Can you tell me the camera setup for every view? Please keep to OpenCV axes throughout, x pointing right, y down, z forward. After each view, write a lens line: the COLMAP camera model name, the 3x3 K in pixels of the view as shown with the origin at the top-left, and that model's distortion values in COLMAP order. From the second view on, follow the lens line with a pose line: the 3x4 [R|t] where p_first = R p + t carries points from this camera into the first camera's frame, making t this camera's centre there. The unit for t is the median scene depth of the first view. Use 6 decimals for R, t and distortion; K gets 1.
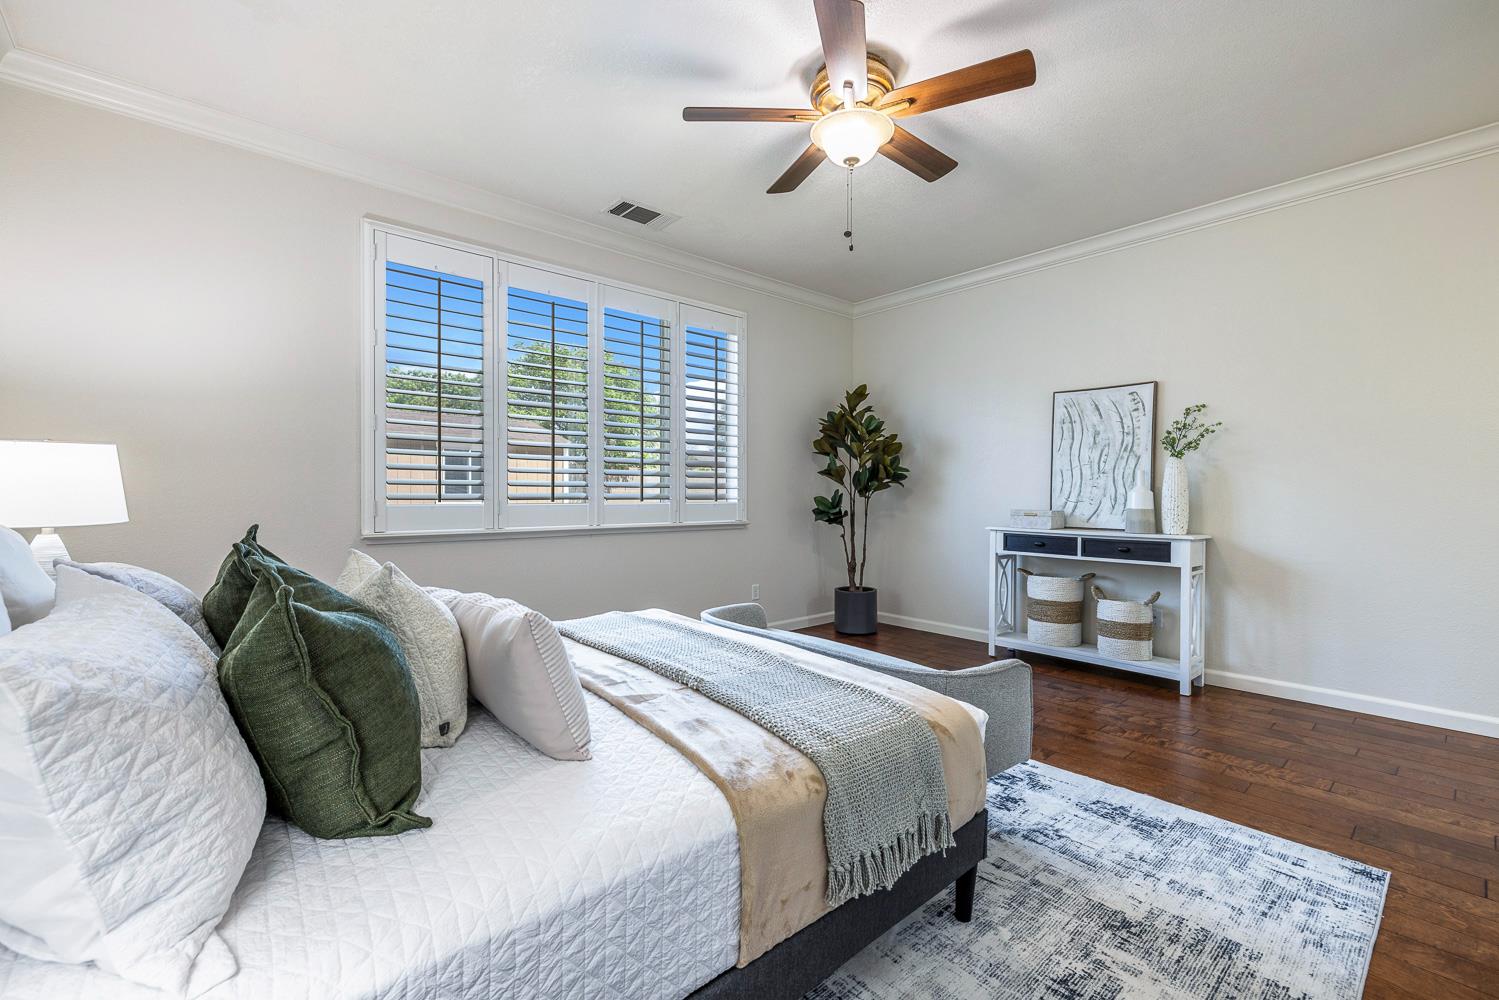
lens RADIAL K [[637.1, 0, 747.4], [0, 637.1, 494.0], [0, 0, 1]] dist [0.001212, 0.000048]
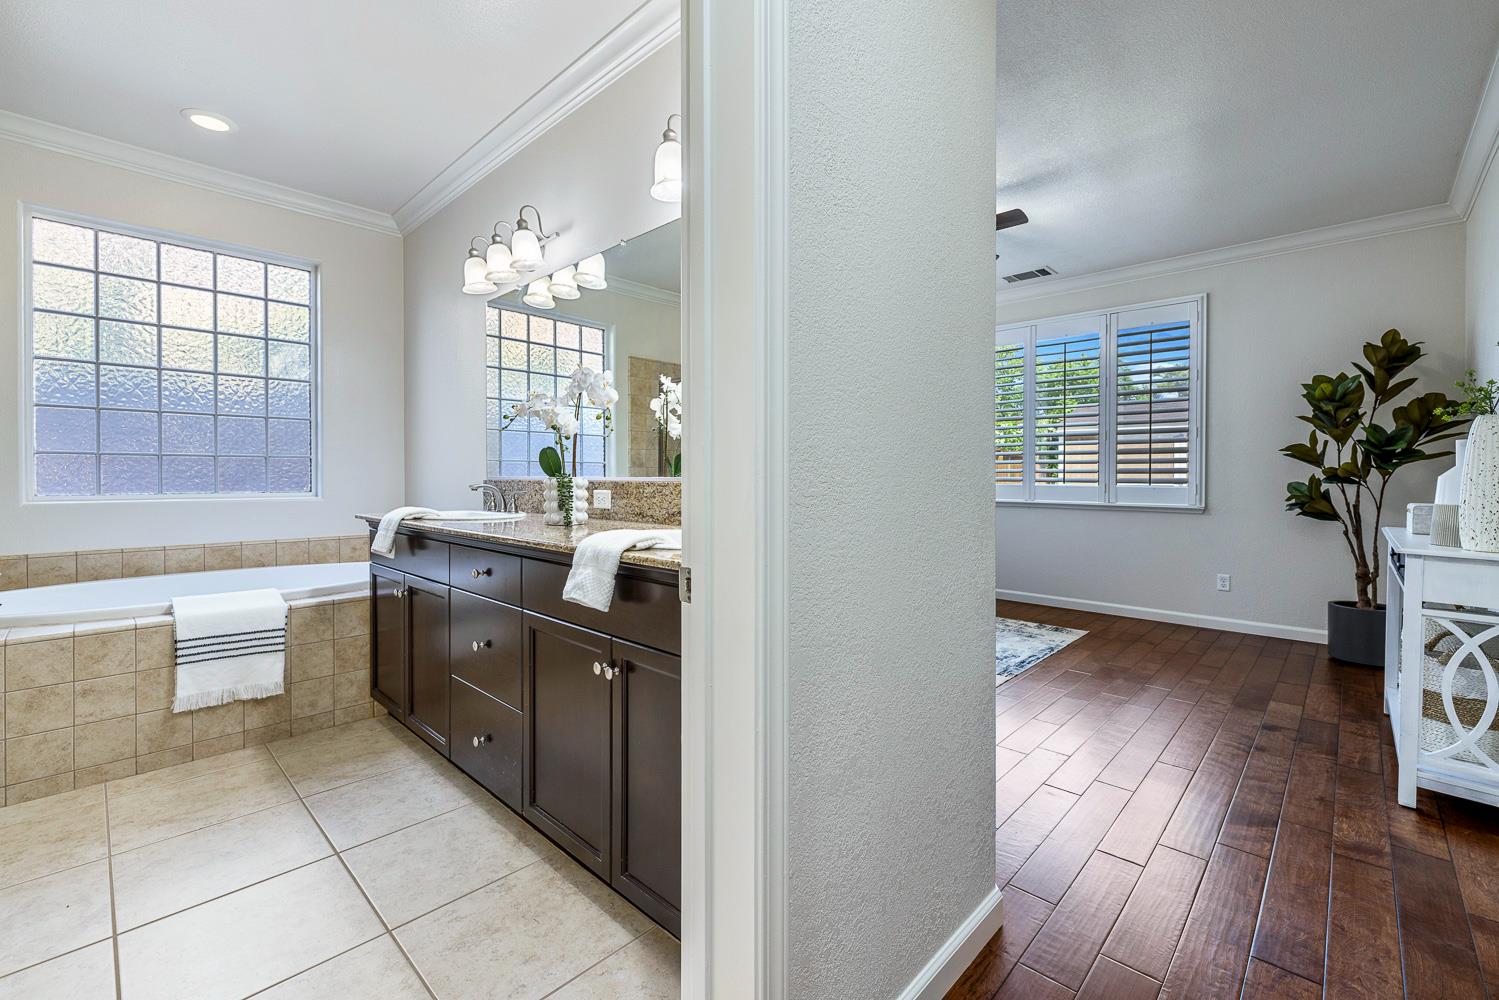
lens RADIAL K [[637.1, 0, 747.4], [0, 637.1, 494.0], [0, 0, 1]] dist [0.001212, 0.000048]
pose [[0.088183, 0.033191, -0.995551, 1.402459], [-0.004345, 0.999448, 0.032936, -0.008824], [0.996095, 0.001421, 0.088279, 0.336065]]
